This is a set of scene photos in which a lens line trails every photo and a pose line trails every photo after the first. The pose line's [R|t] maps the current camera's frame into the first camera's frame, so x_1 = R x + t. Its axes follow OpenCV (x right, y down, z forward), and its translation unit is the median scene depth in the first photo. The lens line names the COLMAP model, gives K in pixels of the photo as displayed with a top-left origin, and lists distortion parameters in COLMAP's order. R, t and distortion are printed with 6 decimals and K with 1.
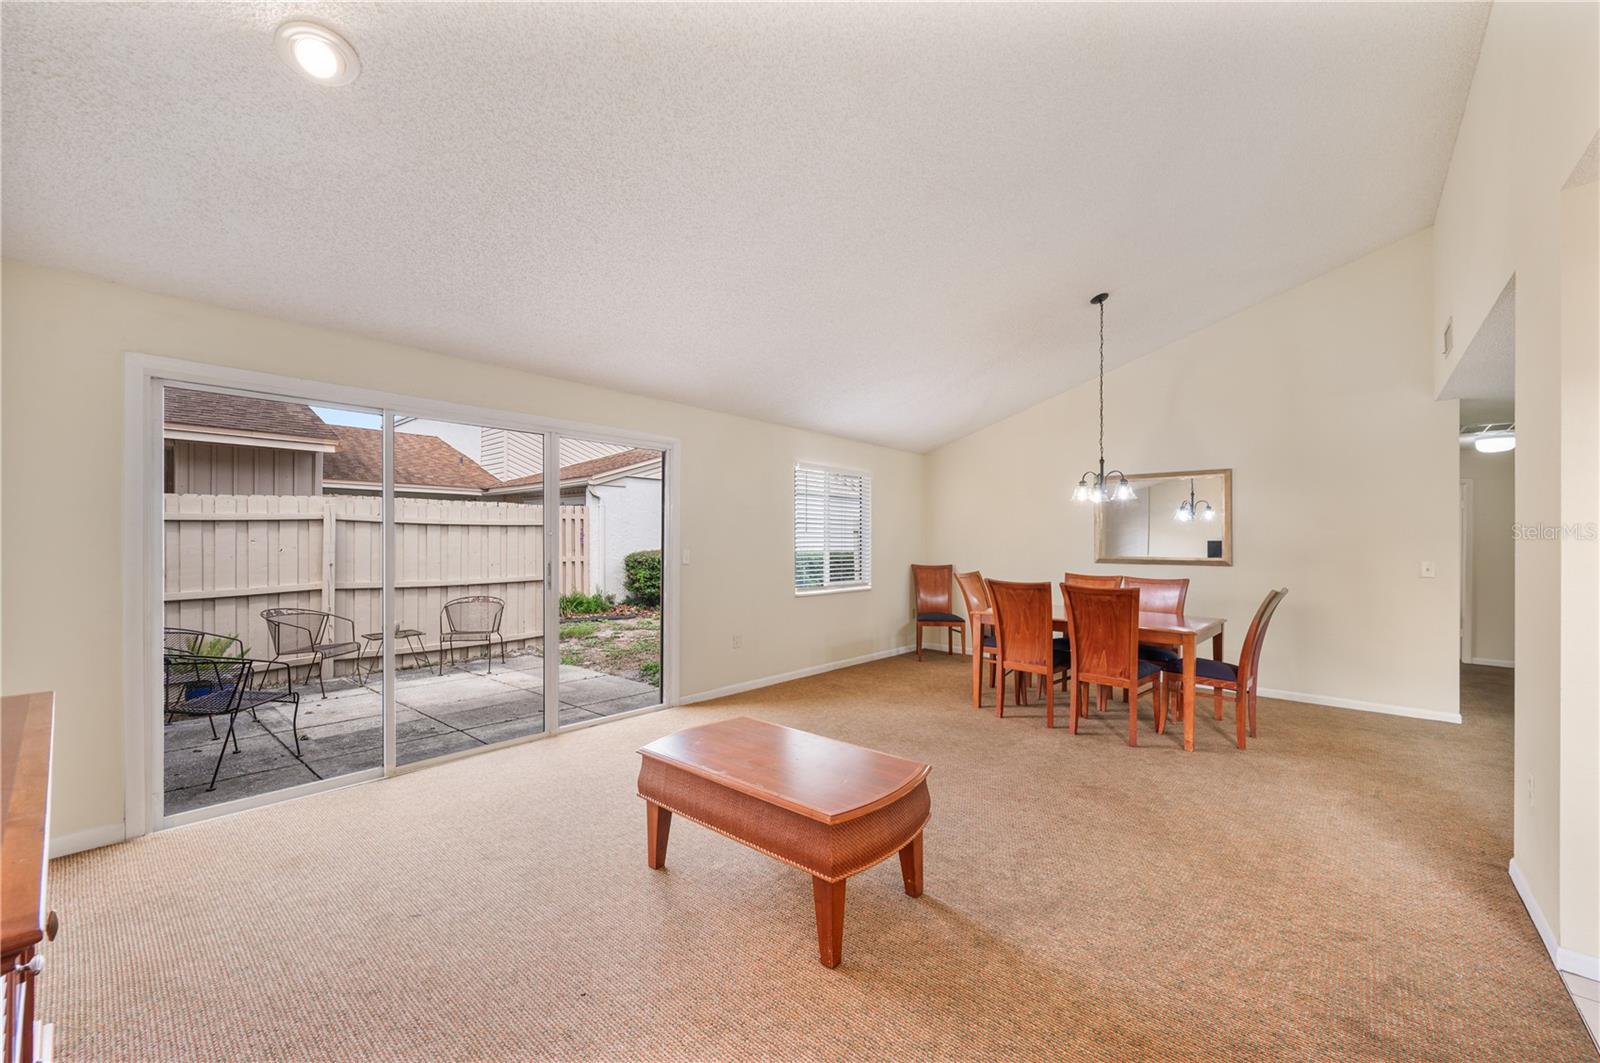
lens RADIAL K [[640.3, 0, 799.1], [0, 640.3, 543.6], [0, 0, 1]] dist [-0.001762, 0.000531]
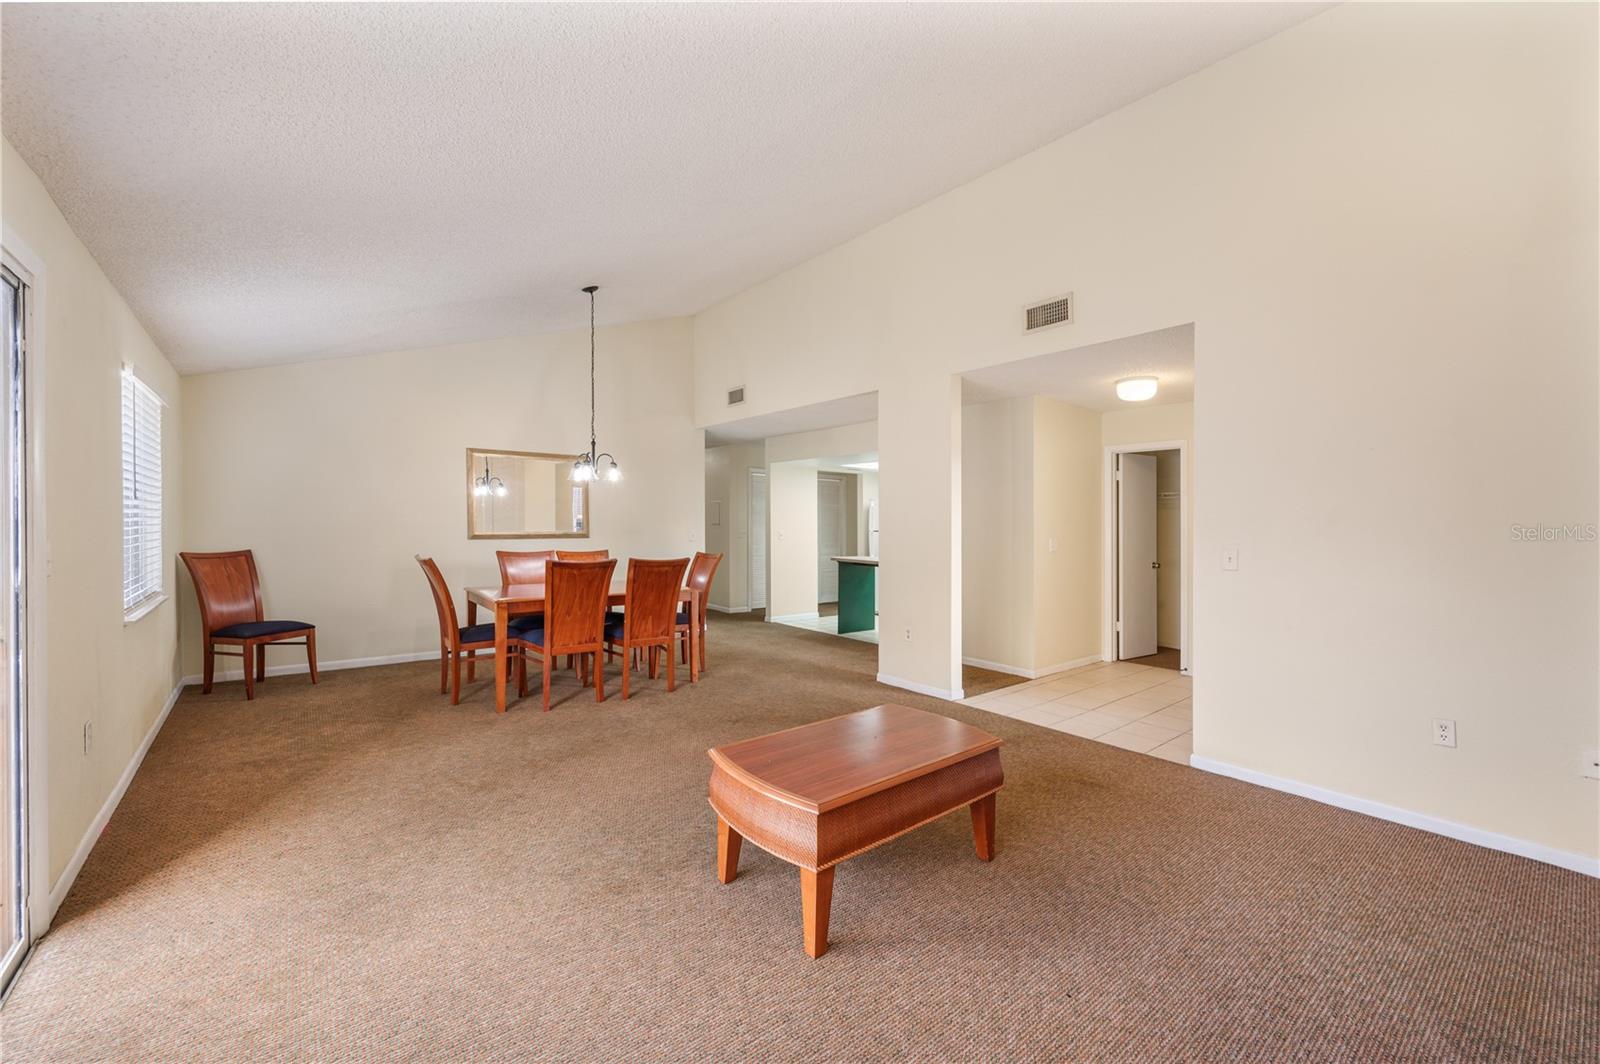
lens RADIAL K [[640.3, 0, 808.7], [0, 640.3, 524.4], [0, 0, 1]] dist [-0.001762, 0.000531]
pose [[0.171008, -0.013091, 0.985183, -0.542971], [-0.002825, 0.999901, 0.013777, -0.009732], [-0.985266, -0.005139, 0.170955, 0.492280]]
